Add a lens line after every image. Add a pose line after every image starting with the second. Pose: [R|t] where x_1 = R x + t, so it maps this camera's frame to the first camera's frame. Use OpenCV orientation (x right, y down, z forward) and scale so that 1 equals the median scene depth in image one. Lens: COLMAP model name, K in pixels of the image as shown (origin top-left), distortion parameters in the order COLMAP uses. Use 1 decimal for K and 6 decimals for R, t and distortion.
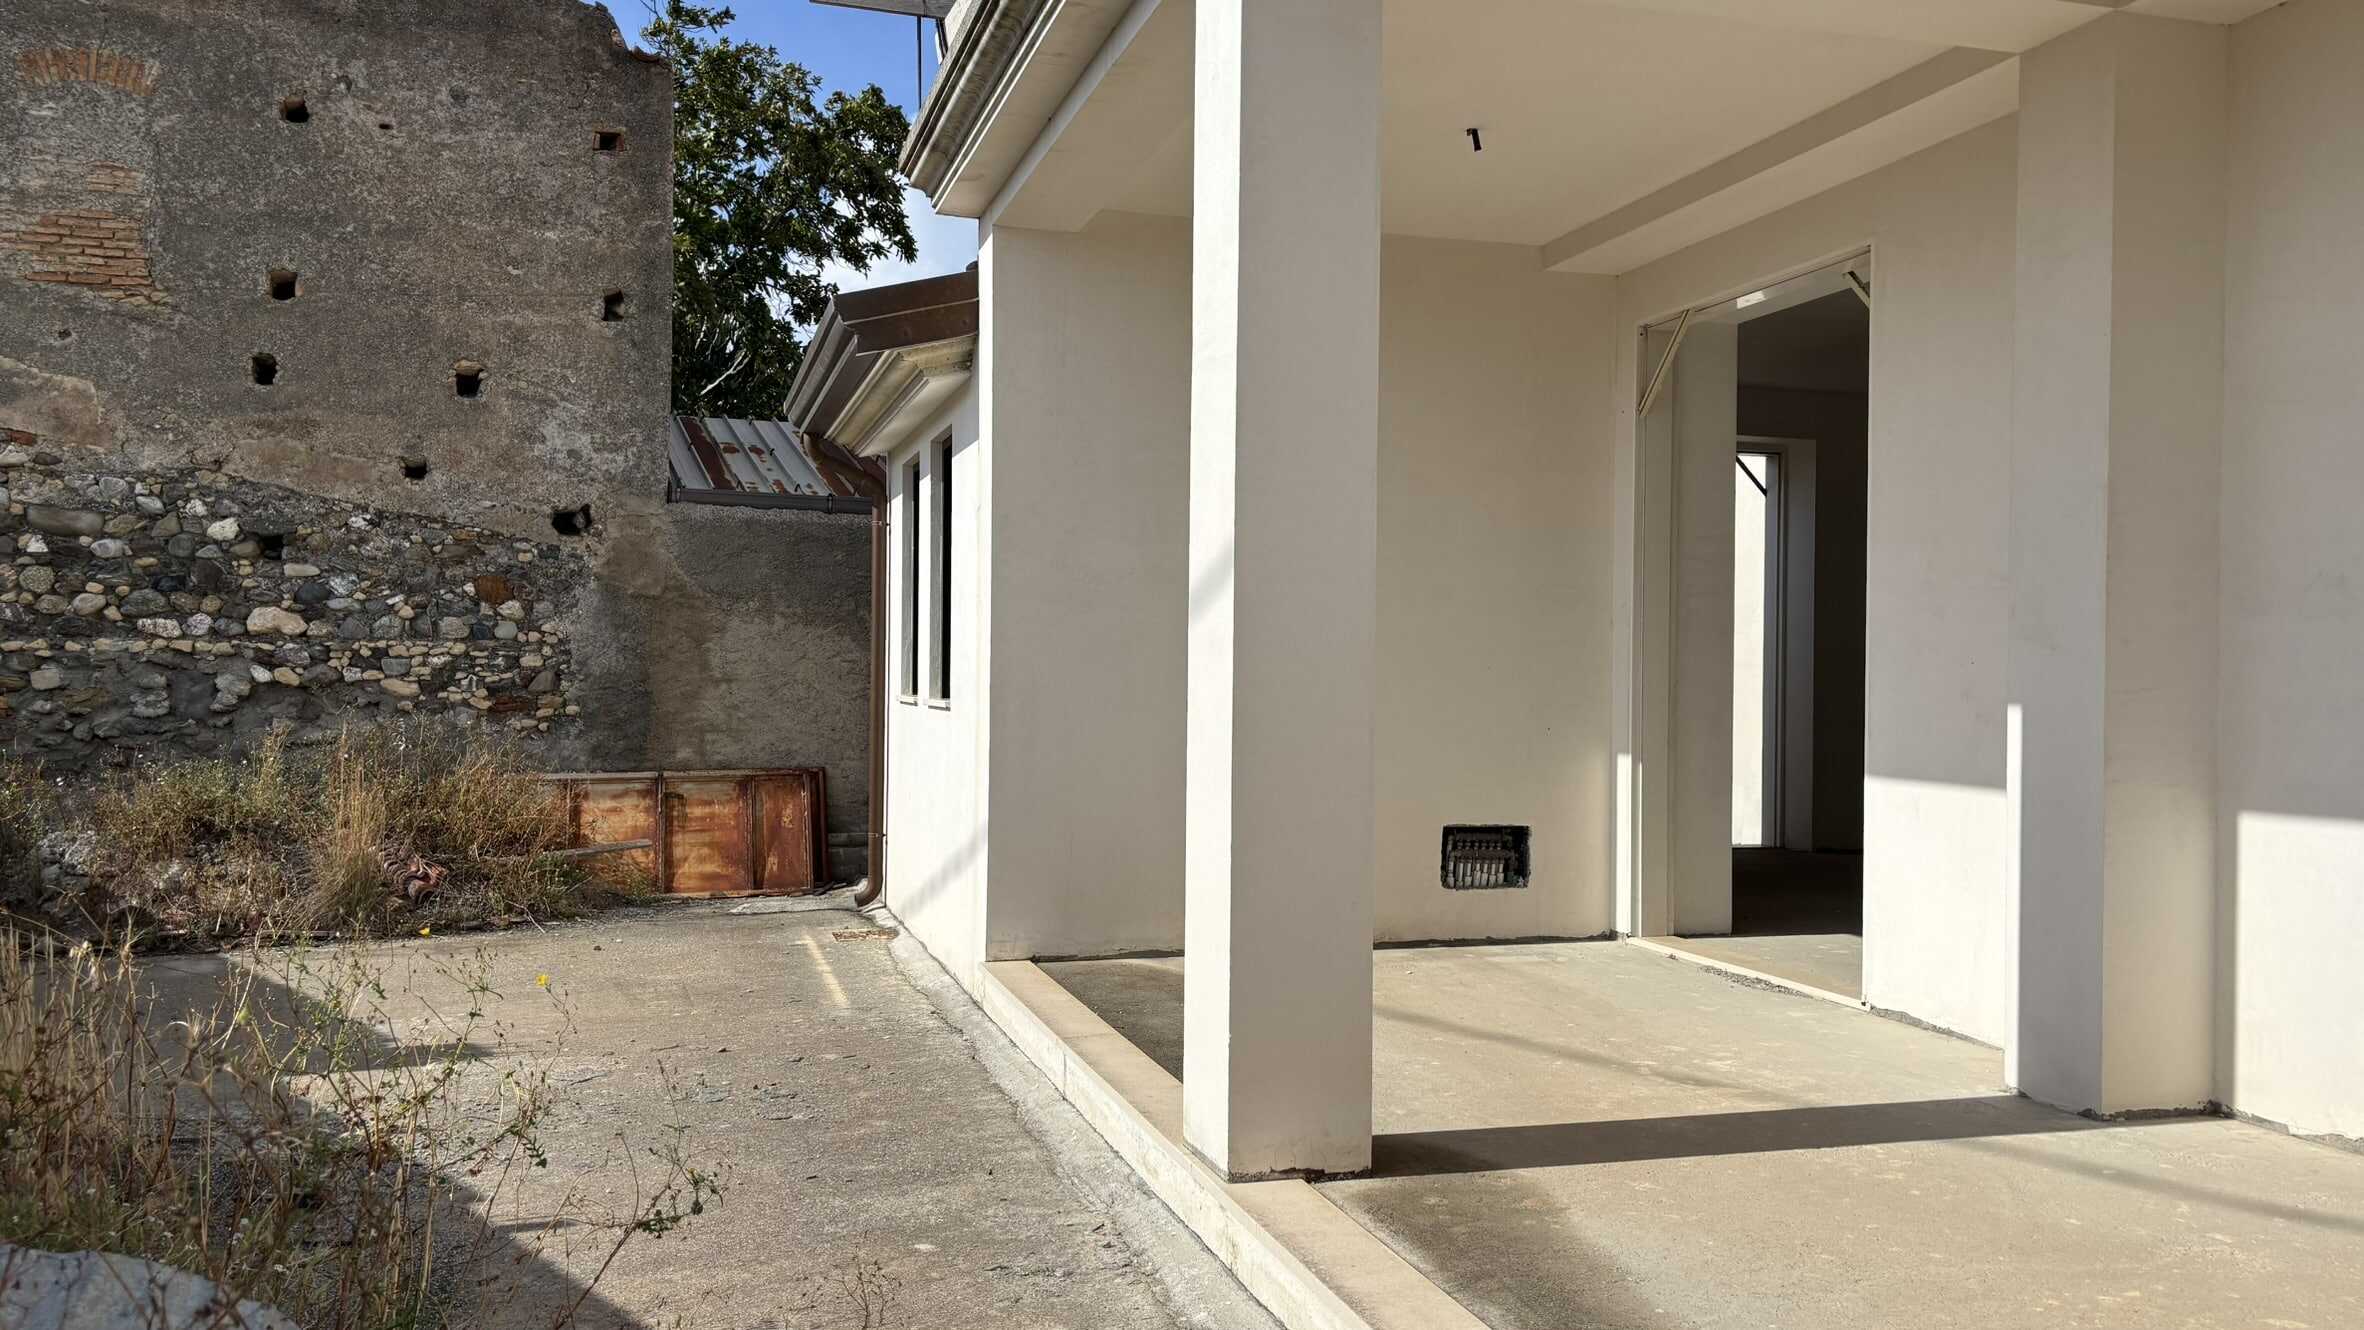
lens RADIAL K [[1772.5, 0, 1193.1], [0, 1772.5, 657.6], [0, 0, 1]] dist [0.043033, -0.046987]
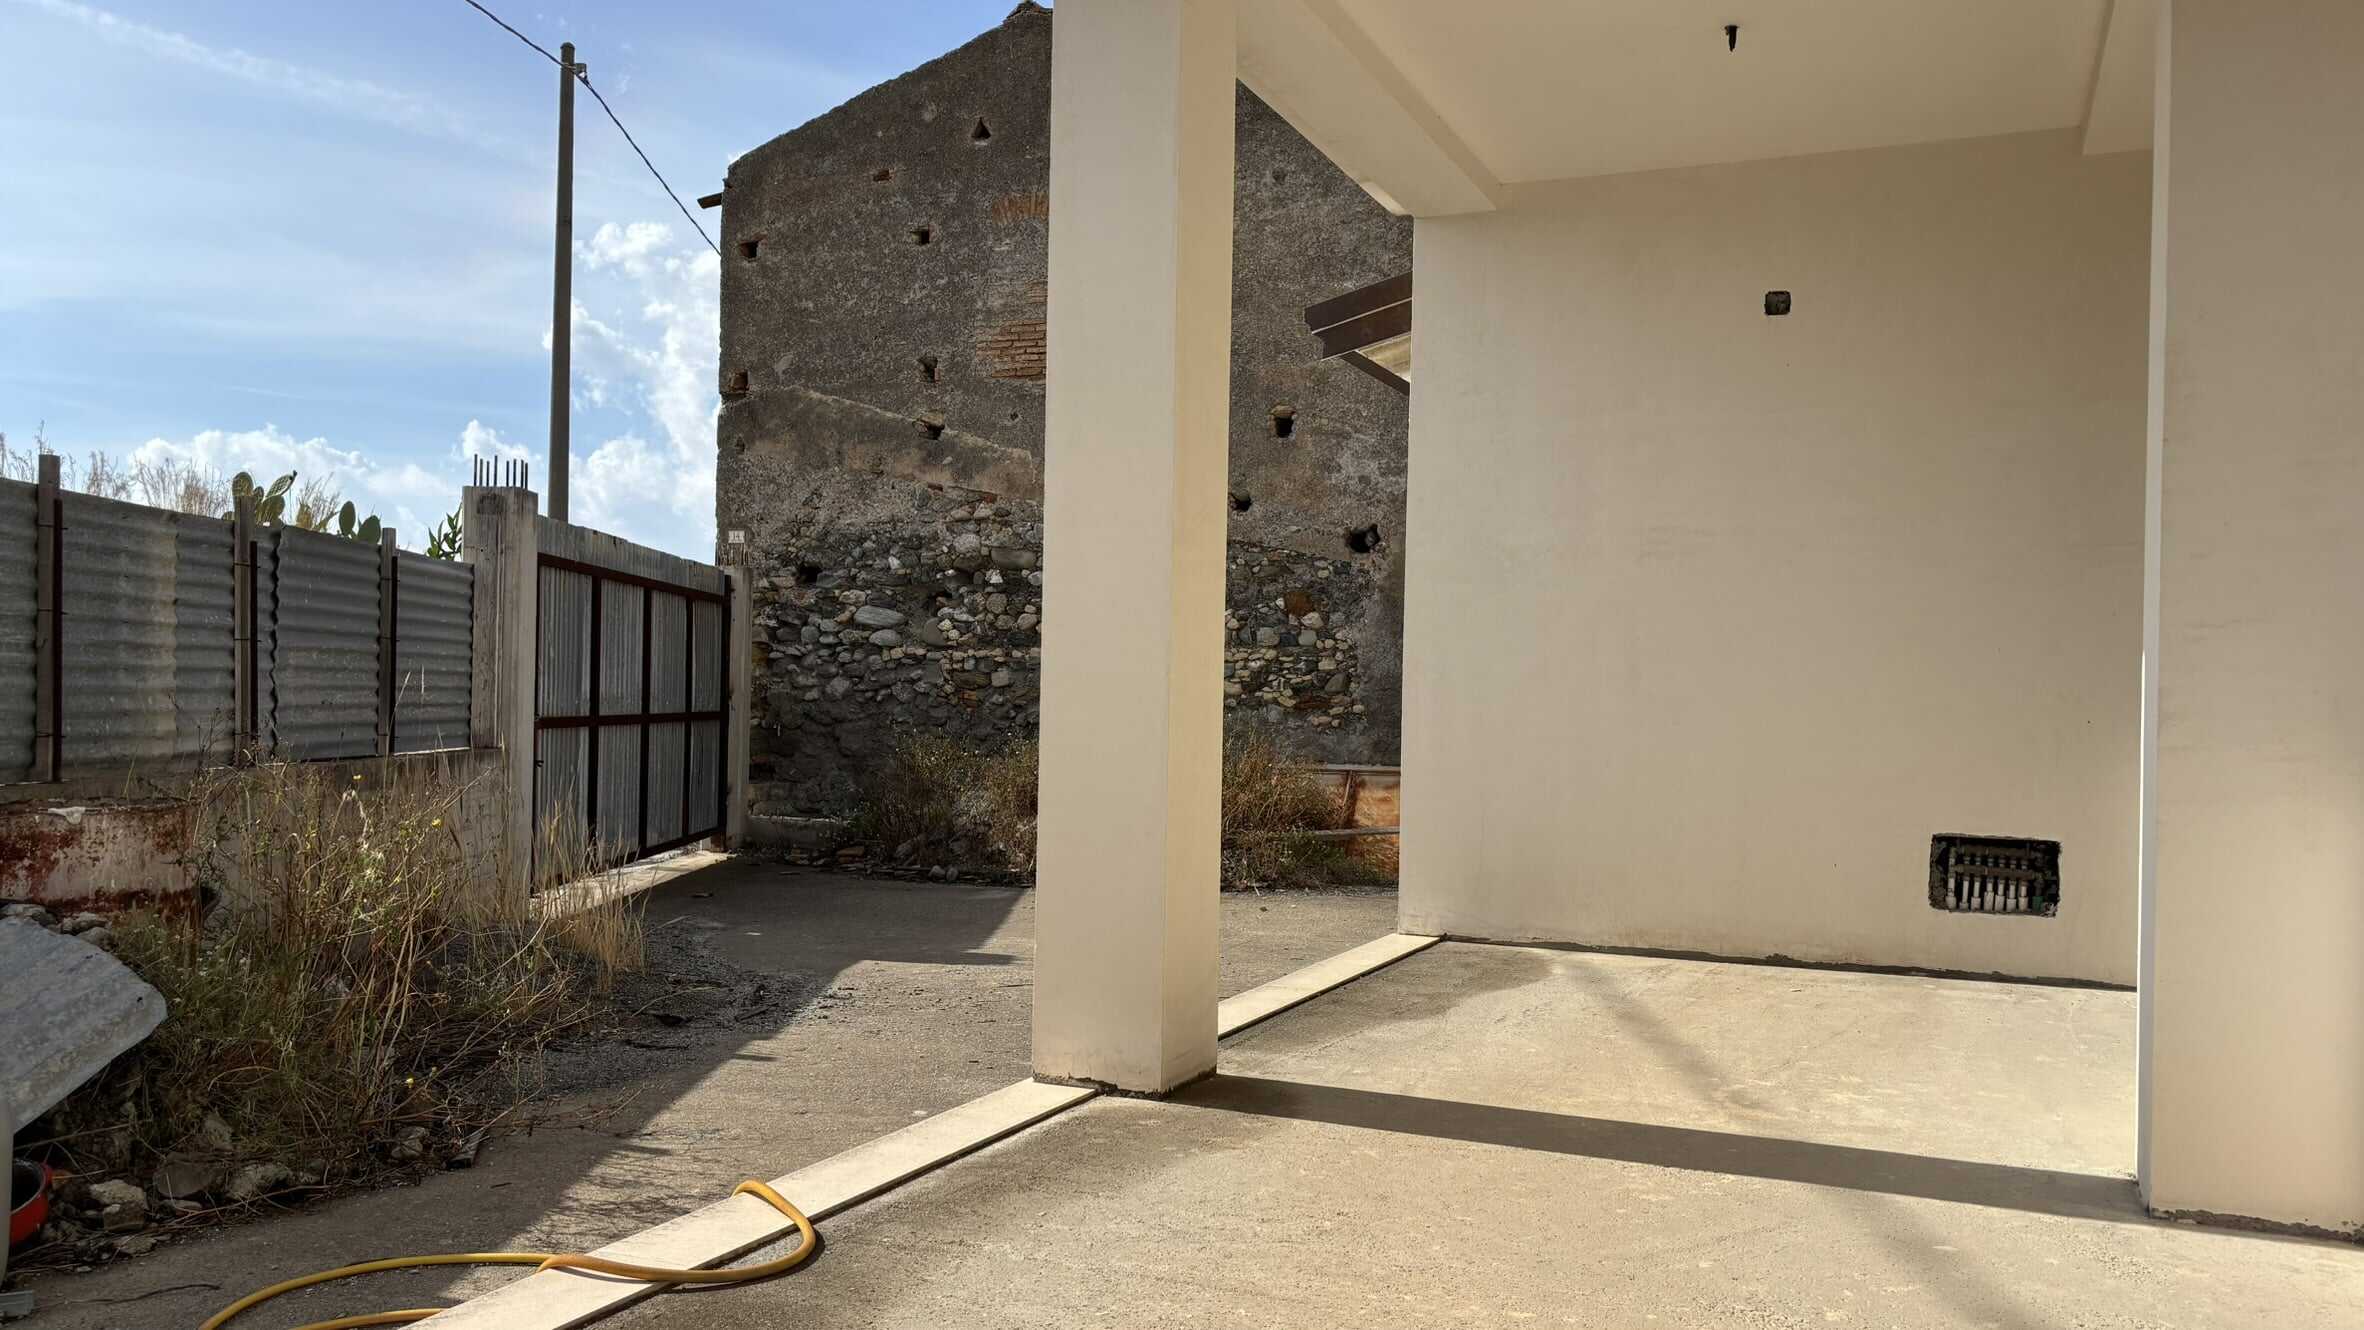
lens RADIAL K [[1772.5, 0, 1205.6], [0, 1772.5, 725.5], [0, 0, 1]] dist [0.043033, -0.046987]
pose [[0.767582, 0.015822, -0.640755, 0.297882], [-0.004956, 0.999812, 0.018751, 0.019829], [0.640931, -0.011217, 0.767516, 0.083421]]
